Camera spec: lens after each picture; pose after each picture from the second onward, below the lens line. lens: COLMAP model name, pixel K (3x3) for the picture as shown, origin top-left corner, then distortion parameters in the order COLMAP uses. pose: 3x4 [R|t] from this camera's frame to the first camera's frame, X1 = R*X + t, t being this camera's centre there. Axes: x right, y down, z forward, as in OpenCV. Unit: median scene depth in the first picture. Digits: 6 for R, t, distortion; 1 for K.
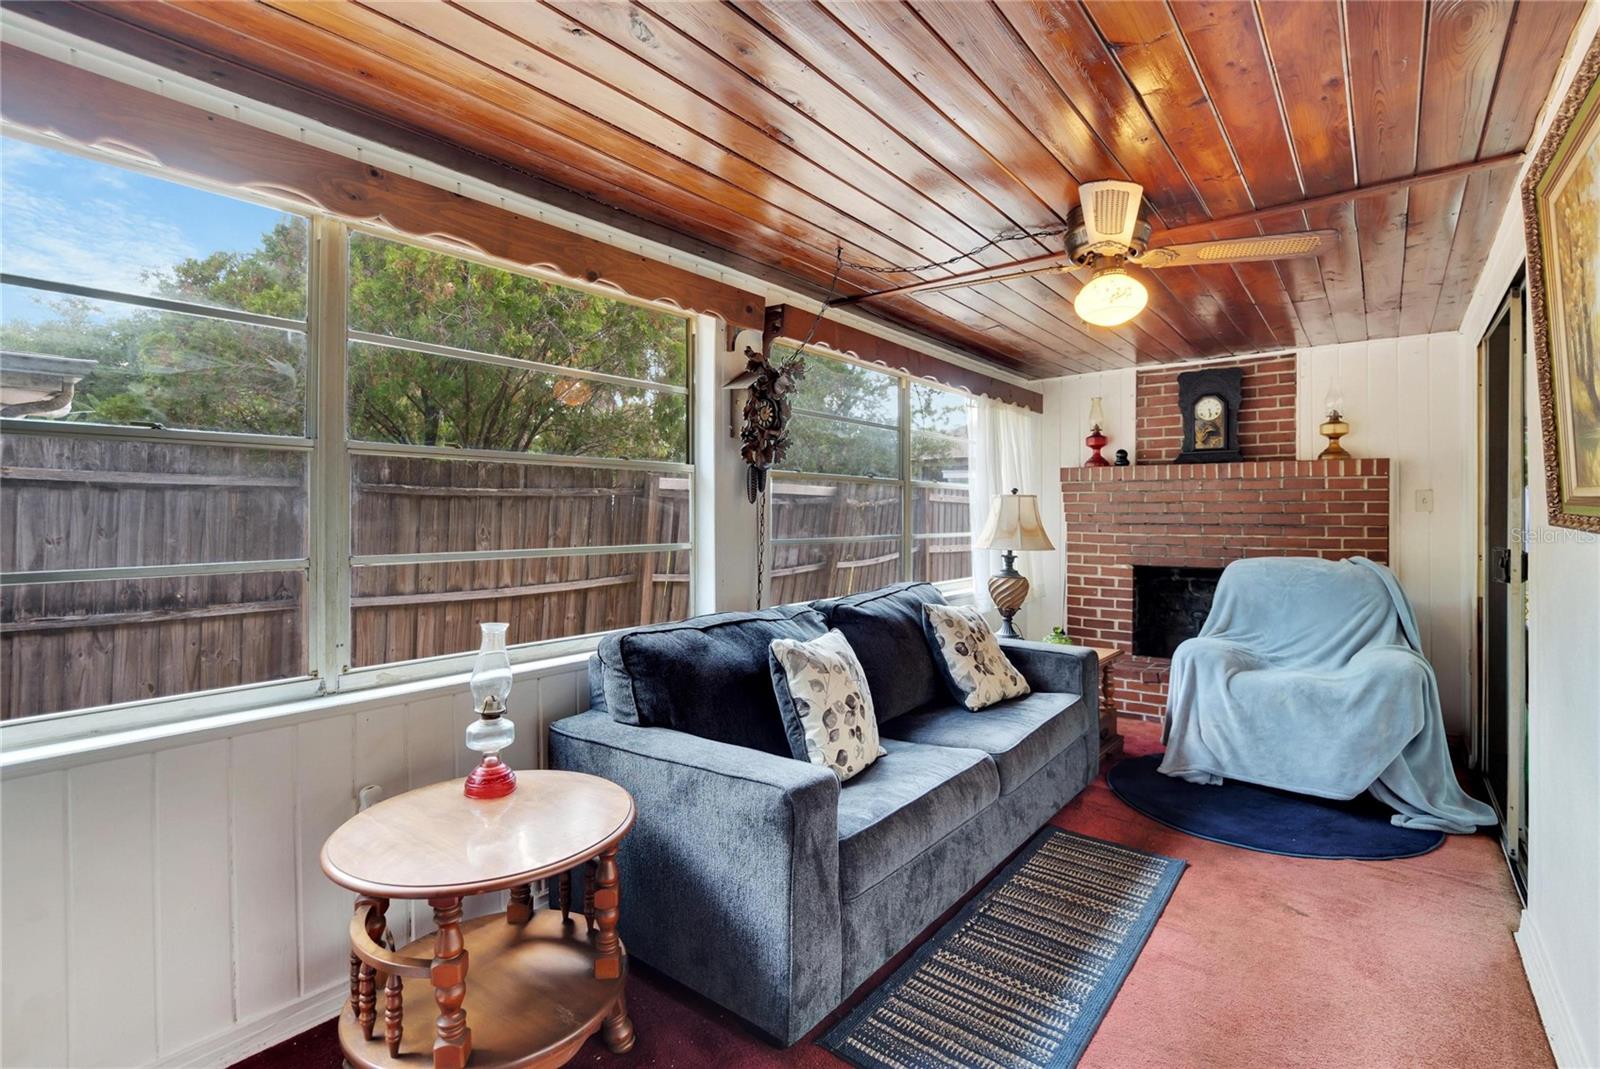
lens RADIAL K [[736.3, 0, 808.5], [0, 736.3, 501.4], [0, 0, 1]] dist [-0.022690, 0.000377]
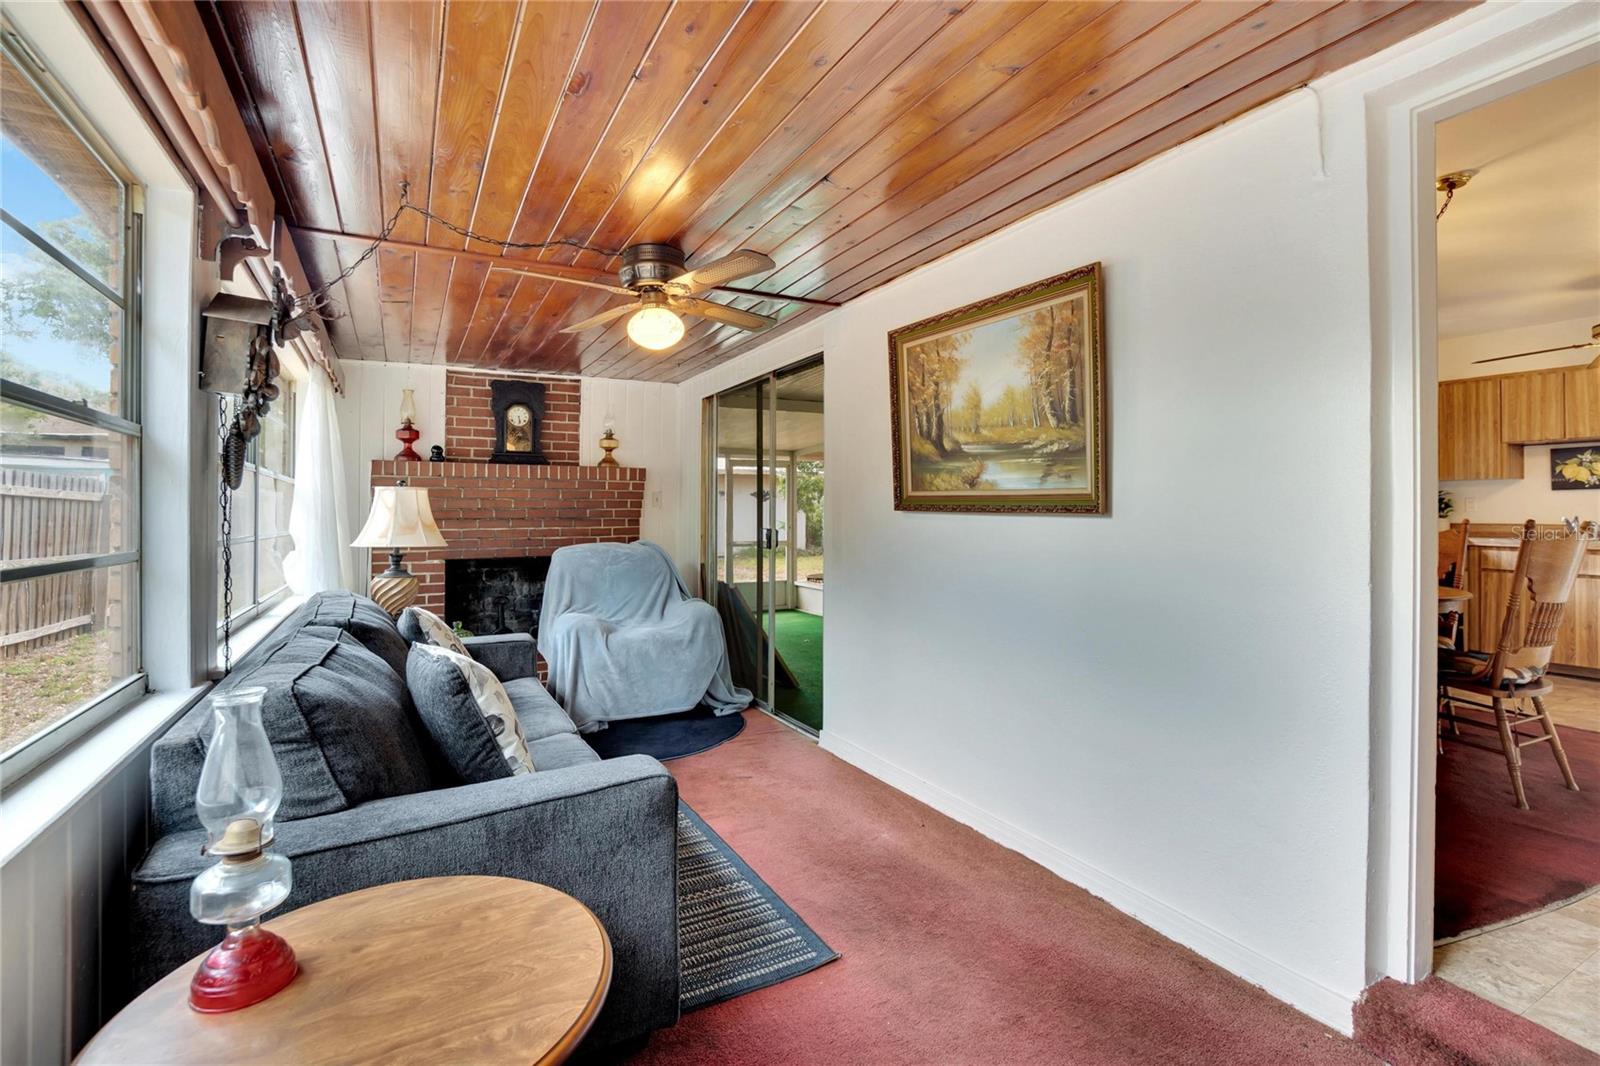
lens RADIAL K [[725.6, 0, 803.5], [0, 725.6, 506.4], [0, 0, 1]] dist [-0.018416, 0.000404]
pose [[0.396589, 0.004424, 0.917986, -0.342436], [-0.010194, 0.999948, -0.000415, 0.009860], [-0.917940, -0.009193, 0.396613, 0.174080]]
